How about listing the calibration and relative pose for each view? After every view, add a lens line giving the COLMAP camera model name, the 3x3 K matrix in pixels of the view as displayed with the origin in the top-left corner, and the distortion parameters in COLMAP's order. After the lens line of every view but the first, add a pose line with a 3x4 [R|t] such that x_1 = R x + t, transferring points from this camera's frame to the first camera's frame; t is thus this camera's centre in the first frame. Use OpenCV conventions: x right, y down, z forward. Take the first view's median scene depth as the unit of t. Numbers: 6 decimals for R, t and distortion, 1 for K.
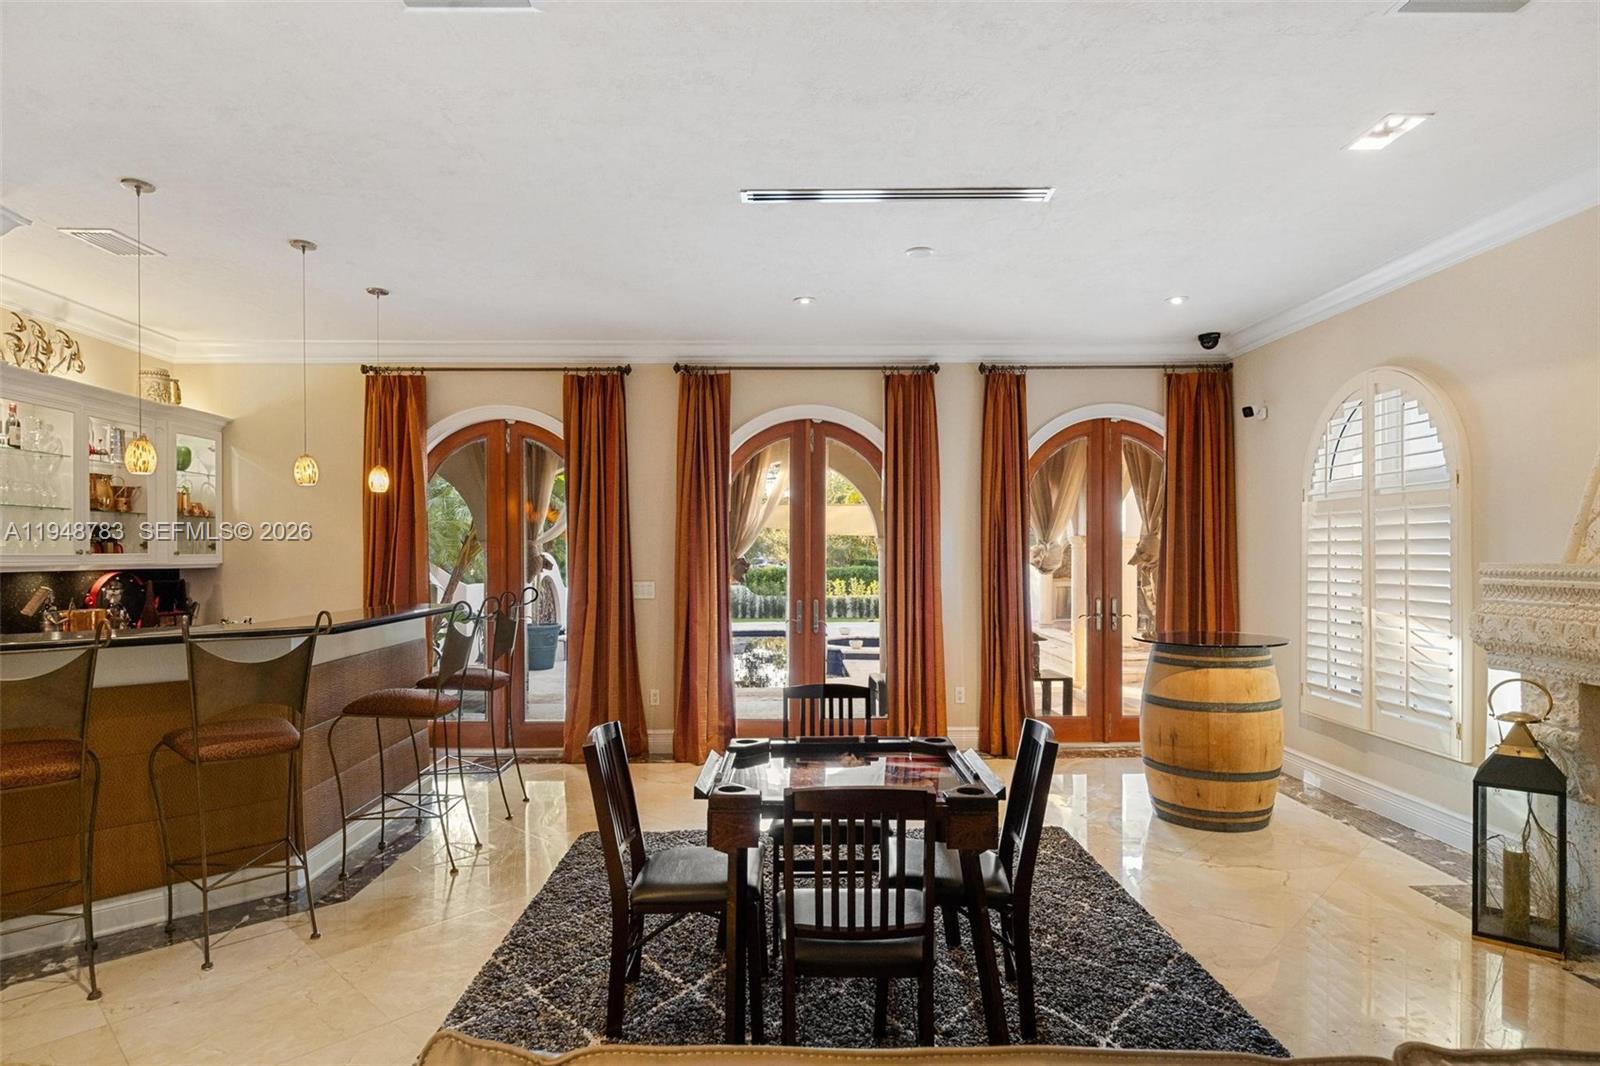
lens RADIAL K [[878.3, 0, 797.0], [0, 878.3, 560.8], [0, 0, 1]] dist [-0.003535, 0.000318]
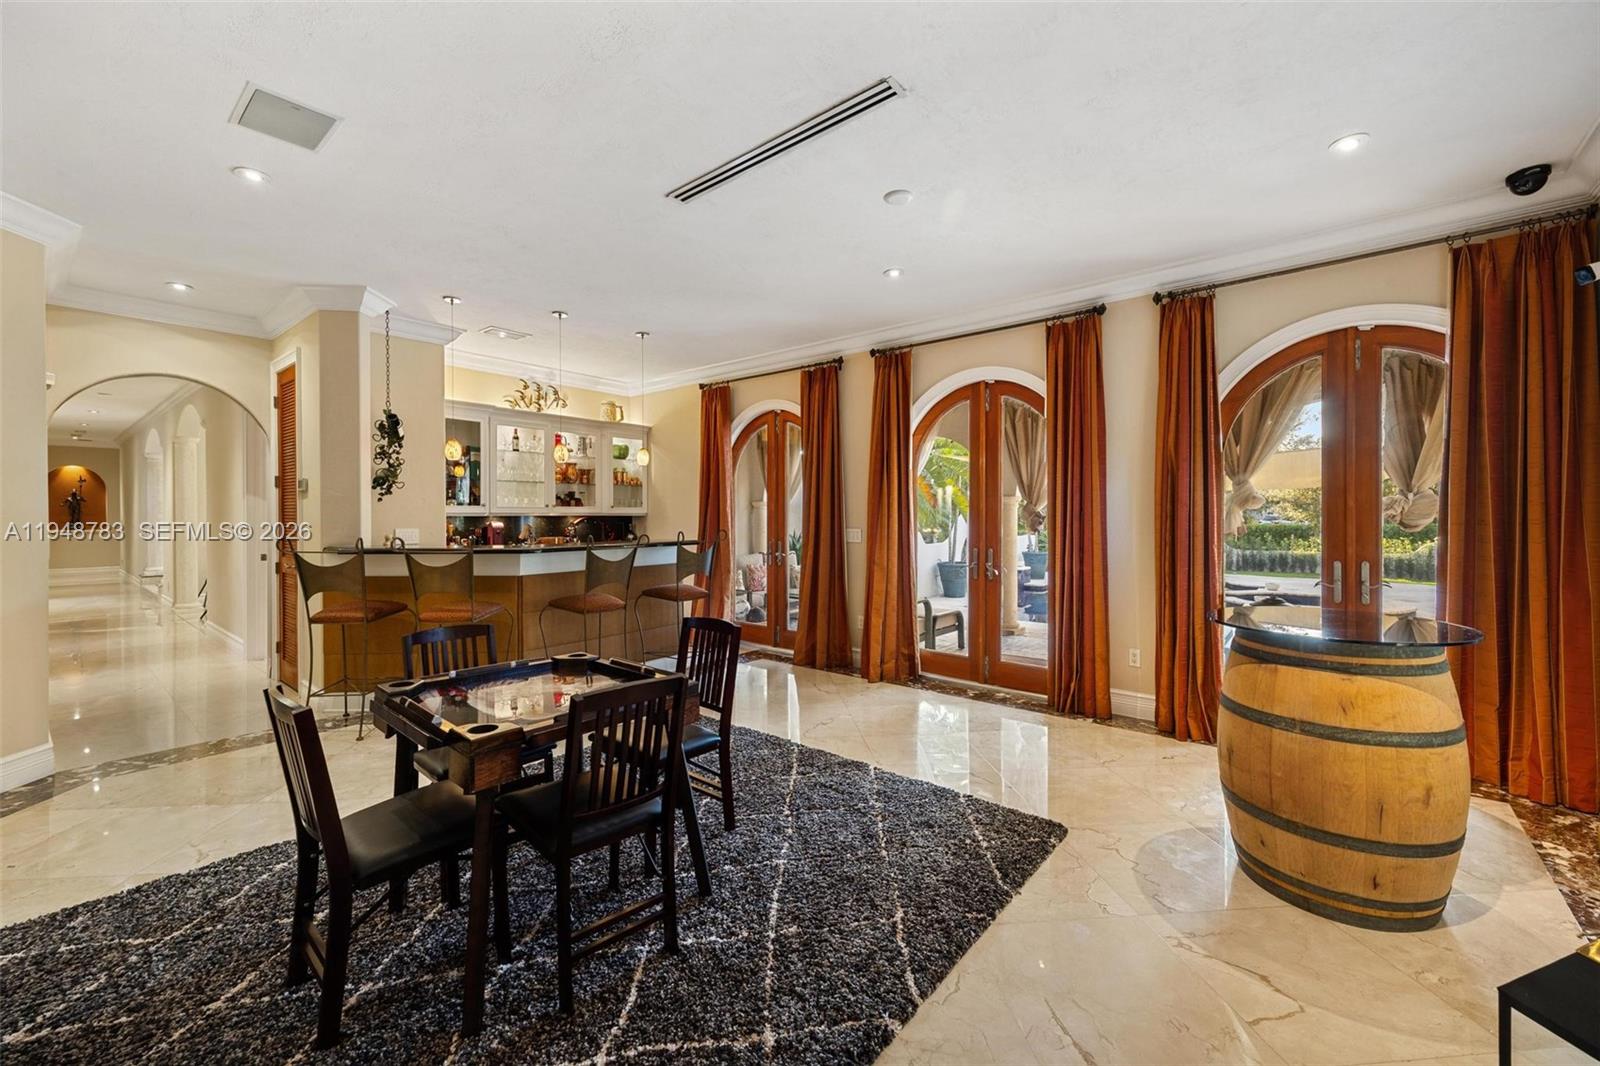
lens RADIAL K [[638.5, 0, 801.4], [0, 638.5, 522.9], [0, 0, 1]] dist [0.005684, 0.000198]
pose [[0.756788, 0.013176, -0.653528, 0.368297], [-0.007074, 0.999903, 0.011967, 0.005243], [0.653622, -0.004434, 0.756808, 0.267286]]
